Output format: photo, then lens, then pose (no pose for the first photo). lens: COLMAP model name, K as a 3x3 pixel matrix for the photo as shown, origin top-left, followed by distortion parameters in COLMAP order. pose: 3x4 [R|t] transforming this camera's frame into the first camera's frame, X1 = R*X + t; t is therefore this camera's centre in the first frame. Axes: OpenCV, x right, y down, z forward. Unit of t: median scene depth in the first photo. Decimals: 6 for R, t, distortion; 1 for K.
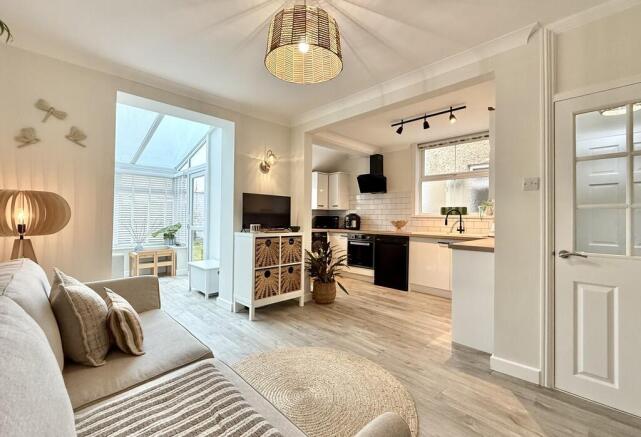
lens RADIAL K [[284.7, 0, 319.7], [0, 284.7, 214.6], [0, 0, 1]] dist [0.004994, 0.000152]
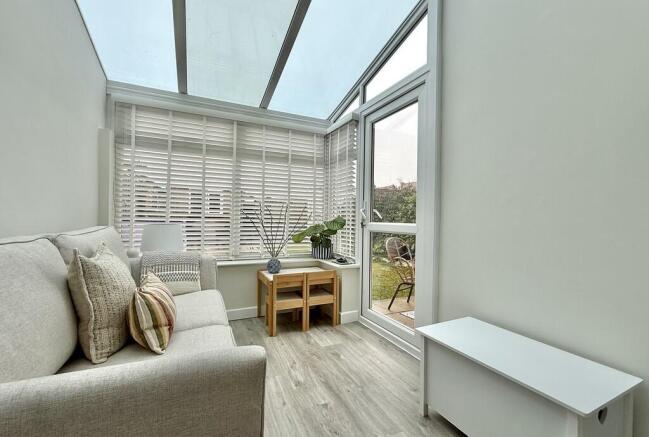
lens RADIAL K [[283.8, 0, 321.8], [0, 283.8, 220.2], [0, 0, 1]] dist [-0.000859, -0.000022]
pose [[0.945550, 0.010498, -0.325308, -0.241747], [-0.010004, 0.999945, 0.003193, 0.022953], [0.325324, 0.000235, 0.945603, 0.340993]]
